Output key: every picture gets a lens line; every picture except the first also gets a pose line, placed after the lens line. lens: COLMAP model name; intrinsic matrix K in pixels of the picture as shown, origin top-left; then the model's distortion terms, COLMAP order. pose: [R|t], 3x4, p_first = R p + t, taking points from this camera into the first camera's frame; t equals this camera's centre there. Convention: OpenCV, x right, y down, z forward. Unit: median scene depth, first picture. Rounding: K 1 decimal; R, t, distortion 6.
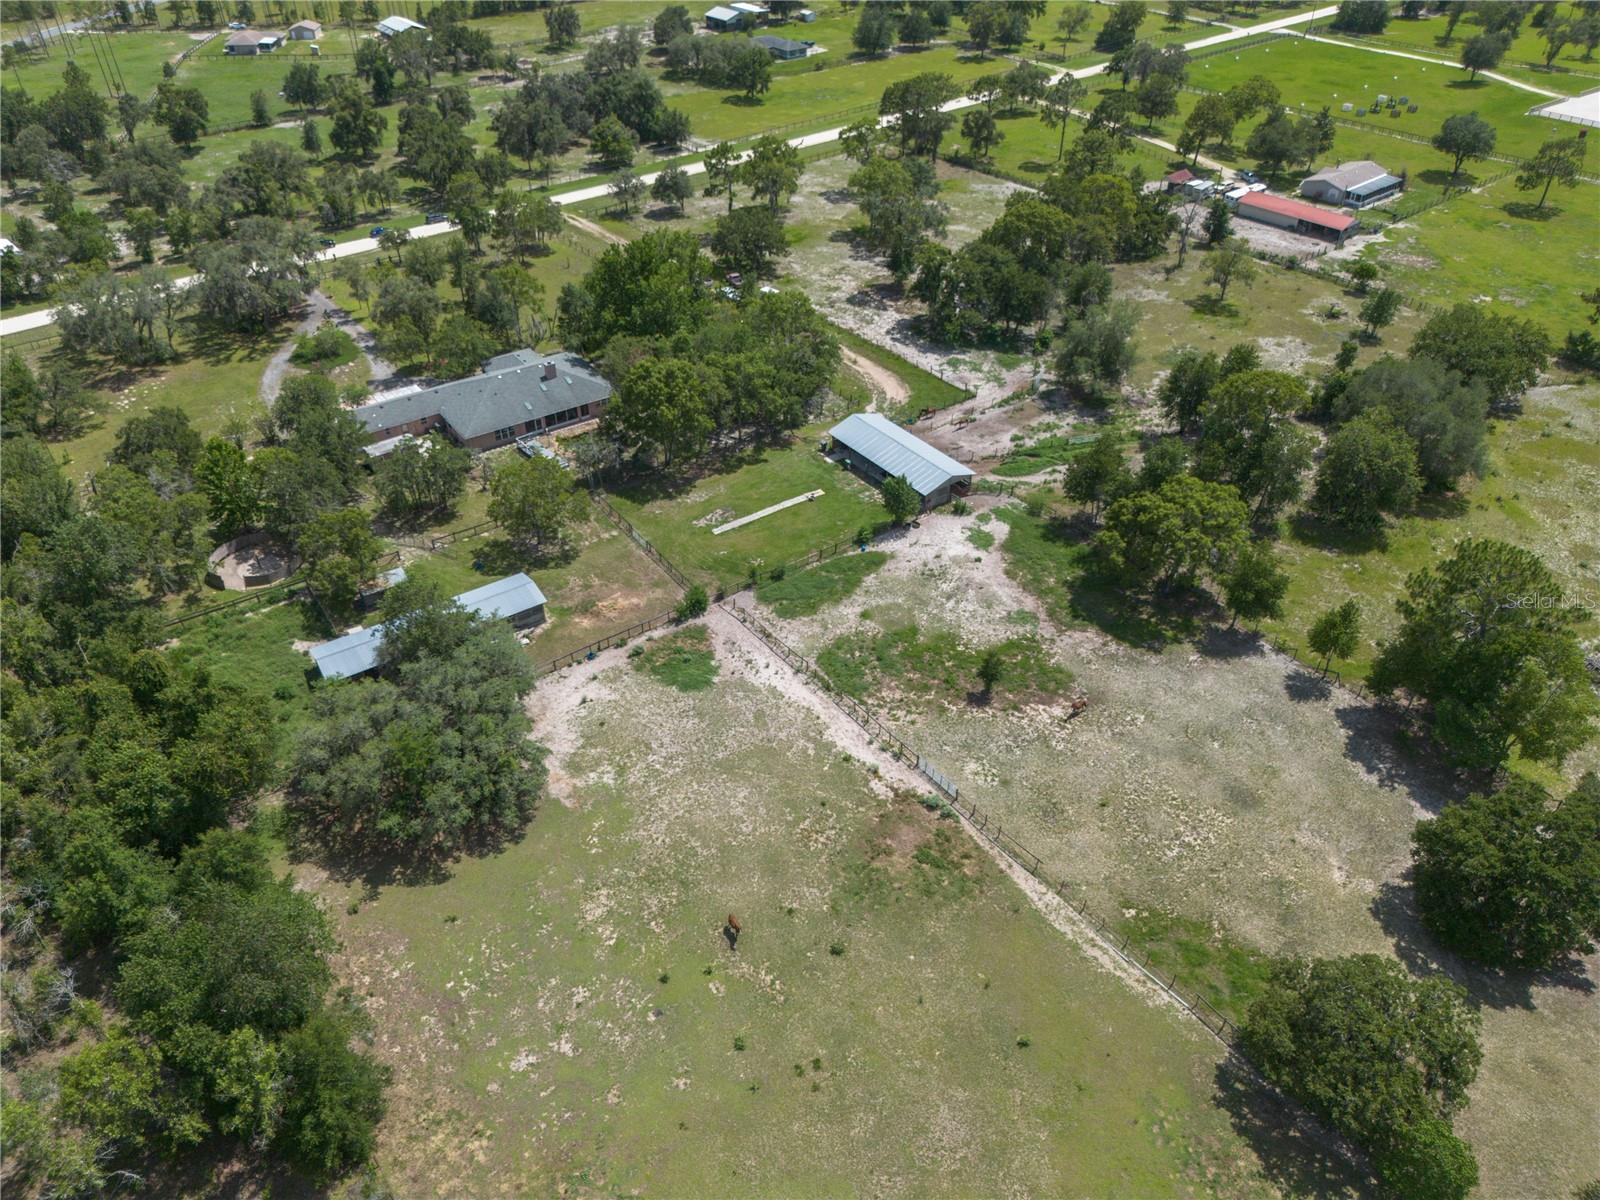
lens RADIAL K [[1132.1, 0, 798.8], [0, 1132.1, 596.3], [0, 0, 1]] dist [0.063941, -0.059622]
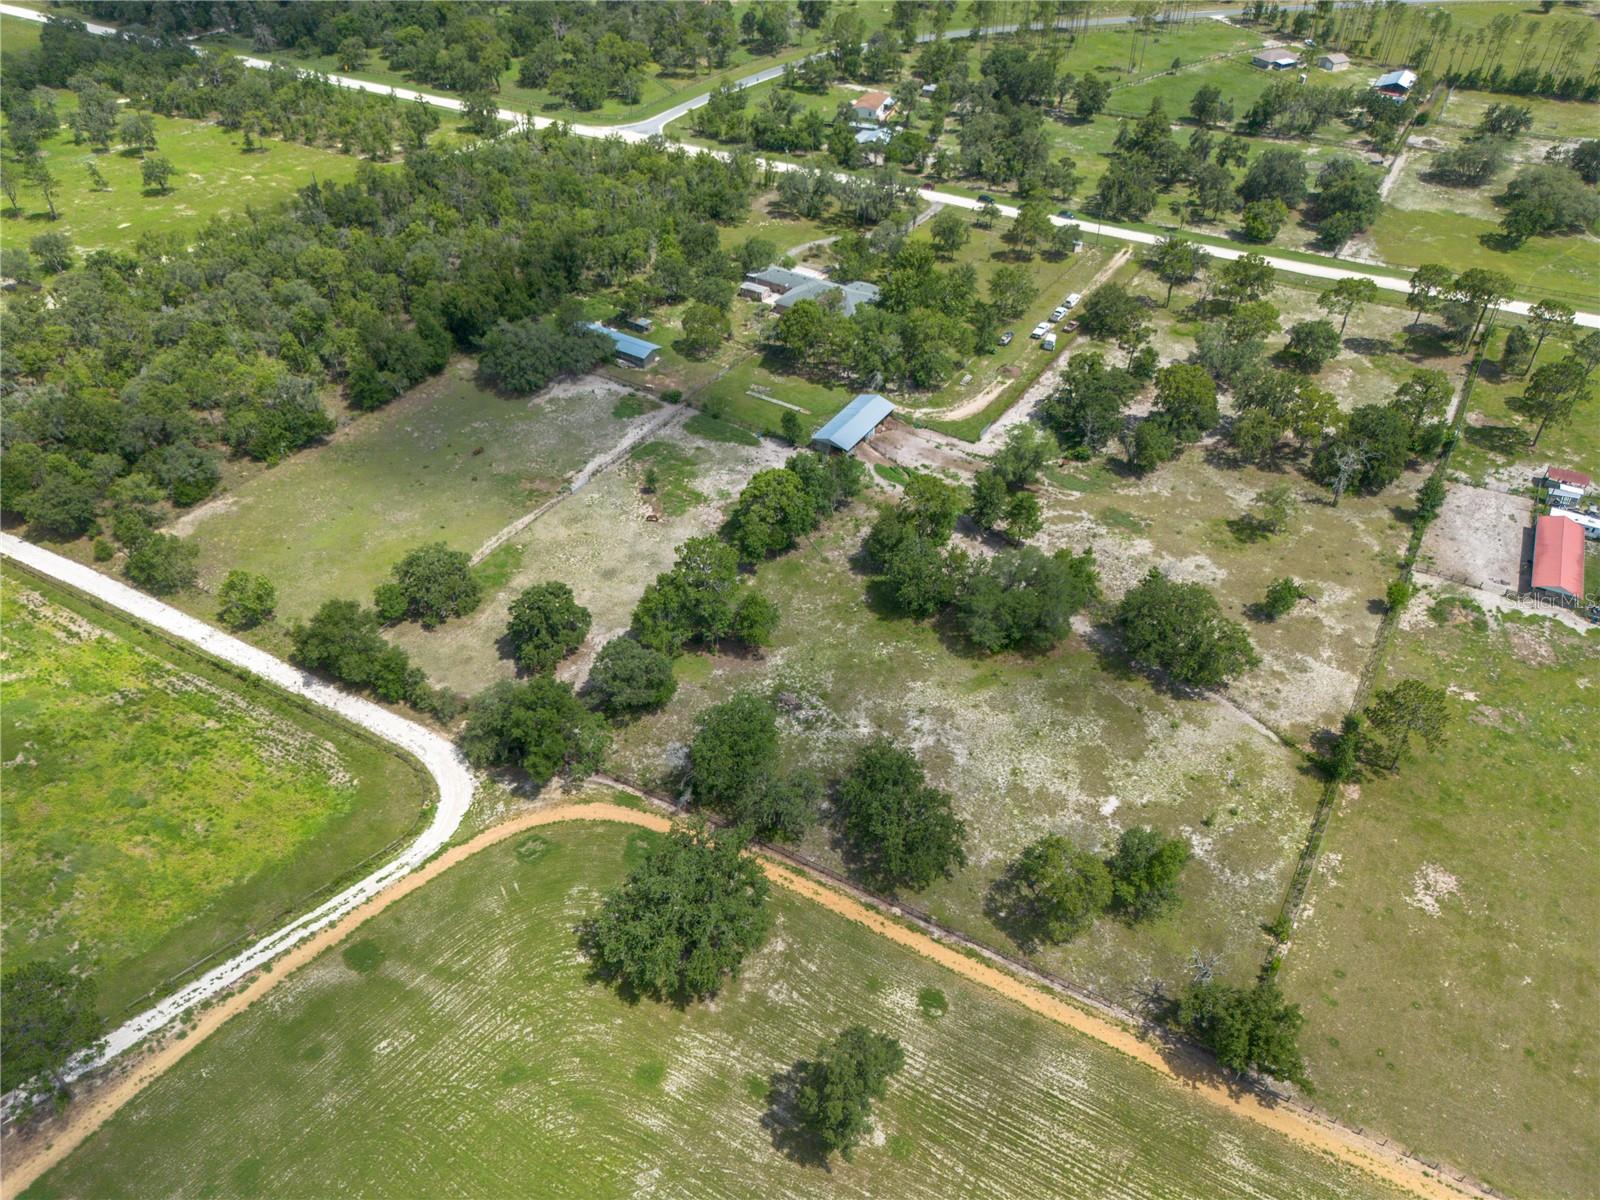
lens RADIAL K [[1132.1, 0, 798.8], [0, 1132.1, 596.3], [0, 0, 1]] dist [0.063941, -0.059622]
pose [[0.365515, 0.598013, -0.713288, 1.309543], [-0.558513, 0.753938, 0.345891, -0.440151], [0.744623, 0.271952, 0.609573, 0.059228]]
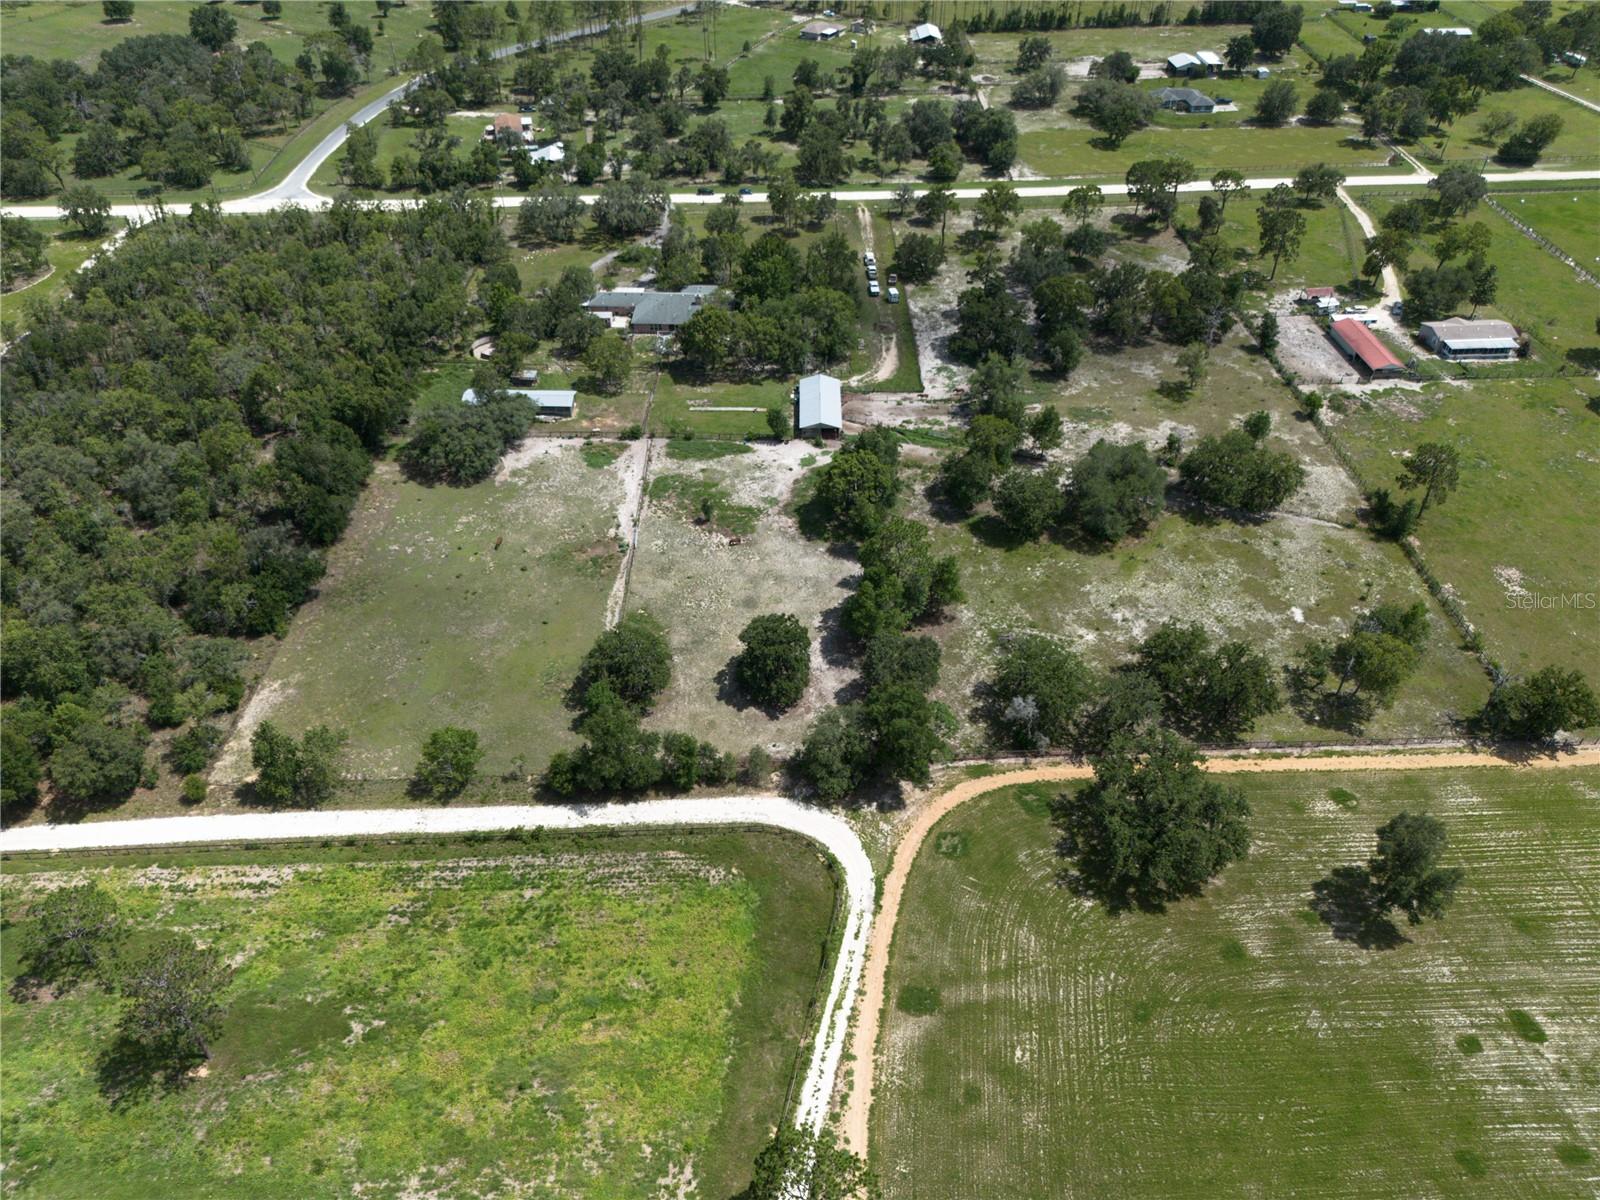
lens RADIAL K [[1132.1, 0, 798.8], [0, 1132.1, 596.3], [0, 0, 1]] dist [0.063941, -0.059622]
pose [[0.805053, 0.378708, -0.456584, 0.902686], [-0.357426, 0.923964, 0.136155, -0.081465], [0.473430, 0.053583, 0.879200, -0.418139]]
